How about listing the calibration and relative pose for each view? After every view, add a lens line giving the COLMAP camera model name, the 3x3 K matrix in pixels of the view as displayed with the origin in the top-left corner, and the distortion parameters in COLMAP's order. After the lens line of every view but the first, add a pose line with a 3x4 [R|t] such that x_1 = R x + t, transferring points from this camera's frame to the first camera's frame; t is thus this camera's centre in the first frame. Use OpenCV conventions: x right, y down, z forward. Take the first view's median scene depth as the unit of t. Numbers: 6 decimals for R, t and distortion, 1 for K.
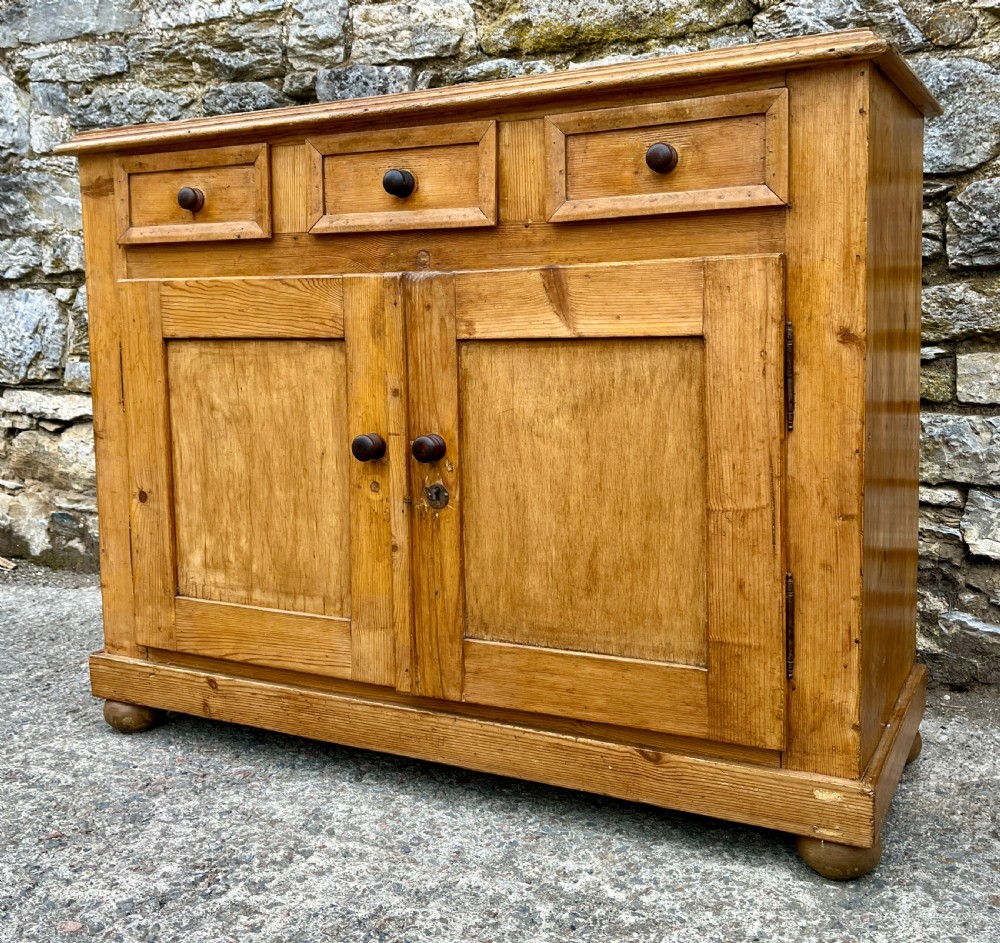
lens RADIAL K [[1078.3, 0, 523.0], [0, 1078.3, 412.6], [0, 0, 1]] dist [0.027173, 0.000000]
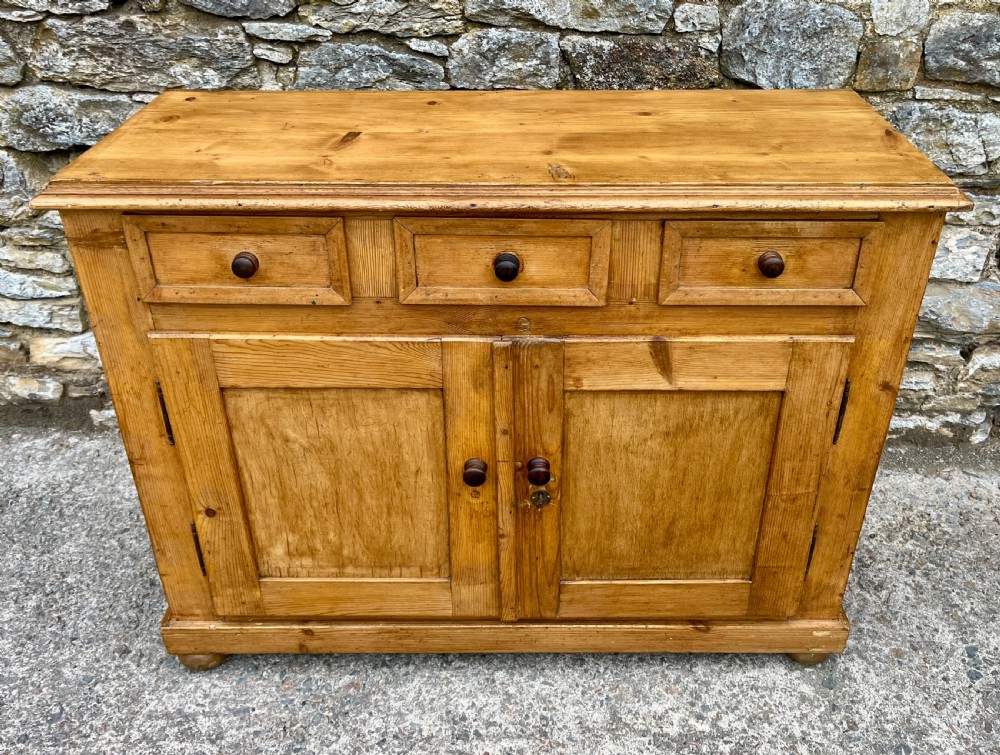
lens RADIAL K [[889.1, 0, 530.1], [0, 889.1, 331.9], [0, 0, 1]] dist [0.033871, -0.019805]
pose [[0.892224, -0.209278, 0.400173, -0.454831], [0.022702, 0.905803, 0.423090, -0.522320], [-0.451022, -0.368406, 0.812931, 0.258480]]
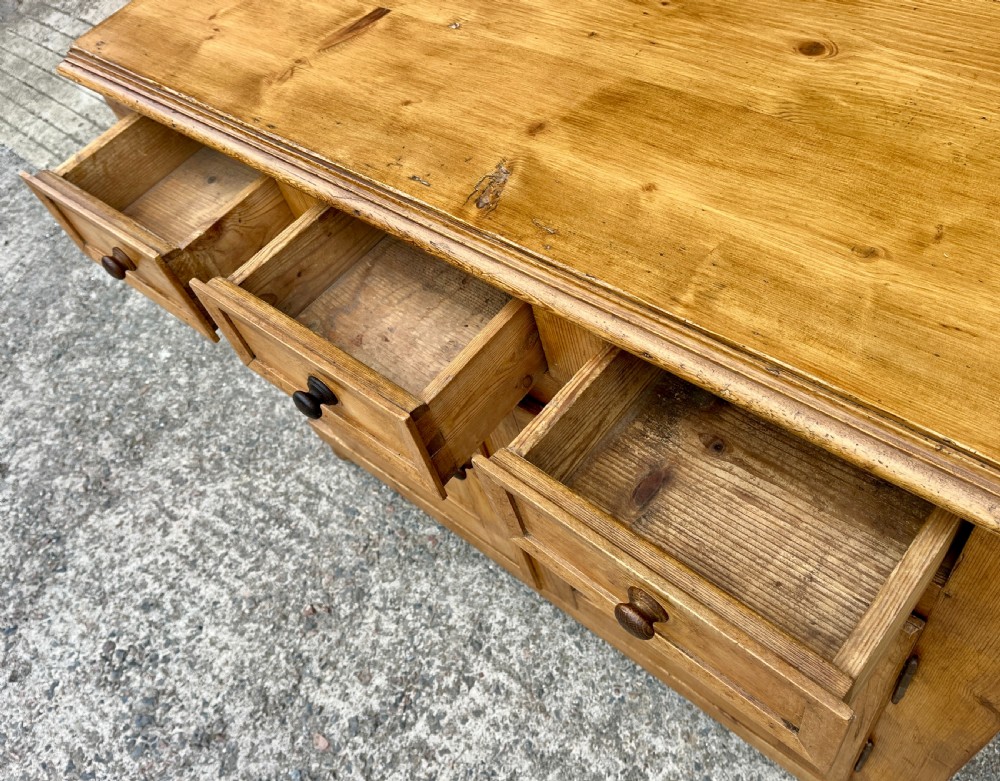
lens RADIAL K [[836.7, 0, 489.8], [0, 836.7, 391.2], [0, 0, 1]] dist [0.040996, -0.058052]
pose [[0.952014, 0.078496, -0.295817, 0.106064], [0.174175, 0.655808, 0.734560, -0.586886], [0.251659, -0.750836, 0.610666, 0.605002]]
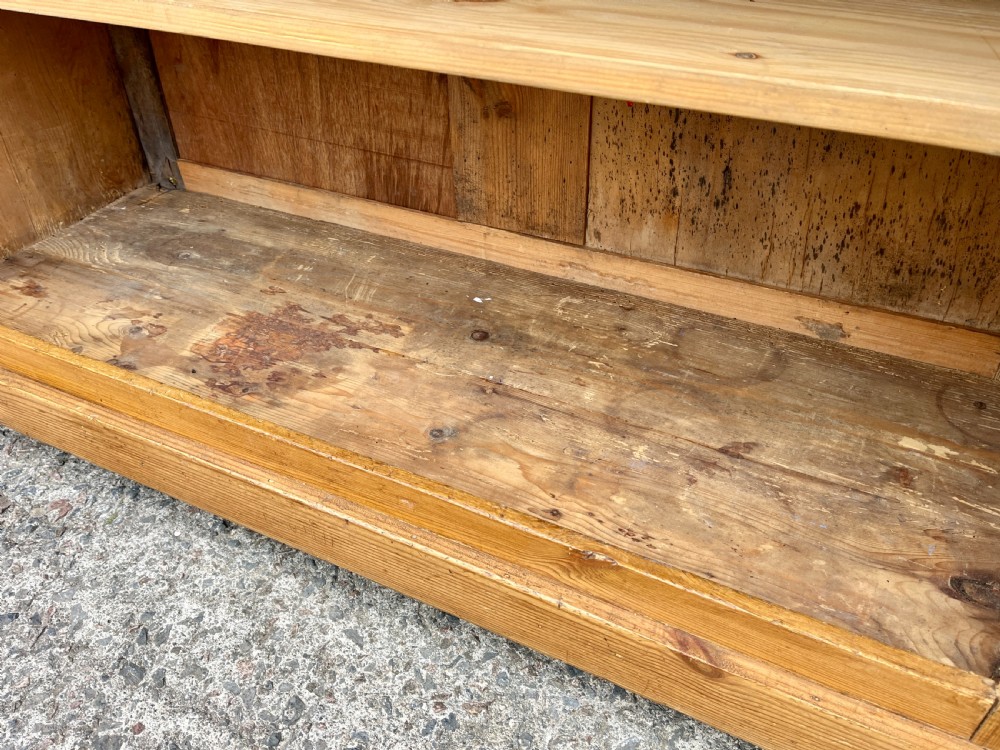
lens RADIAL K [[787.2, 0, 491.3], [0, 787.2, 374.4], [0, 0, 1]] dist [0.045655, -0.057138]
pose [[0.999969, 0.001092, 0.007802, 0.010968], [-0.005147, 0.840283, 0.542123, -0.012222], [-0.005964, -0.542146, 0.840263, 0.705366]]
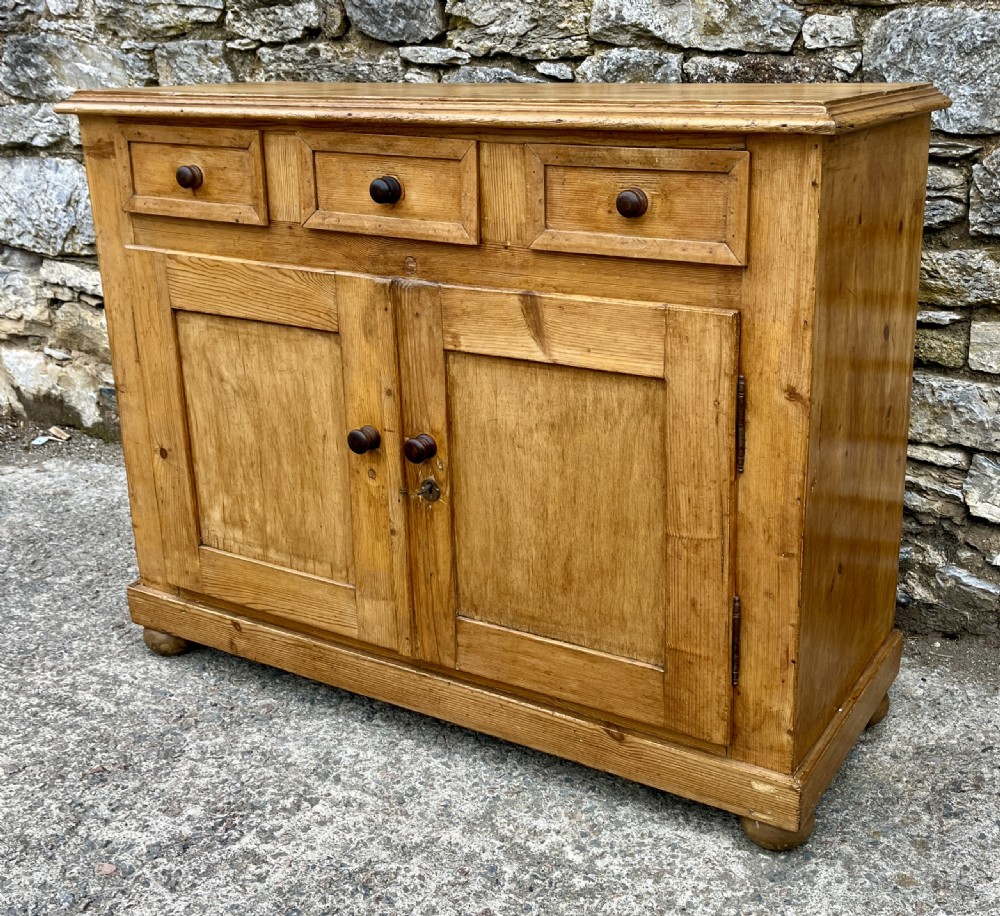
lens RADIAL K [[1186.2, 0, 587.0], [0, 1186.2, 413.3], [0, 0, 1]] dist [0.027560, 0.000000]
pose [[0.998810, 0.022516, -0.043267, 0.125613], [-0.013003, 0.977891, 0.208713, -0.242950], [0.047009, -0.207902, 0.977019, -0.114387]]
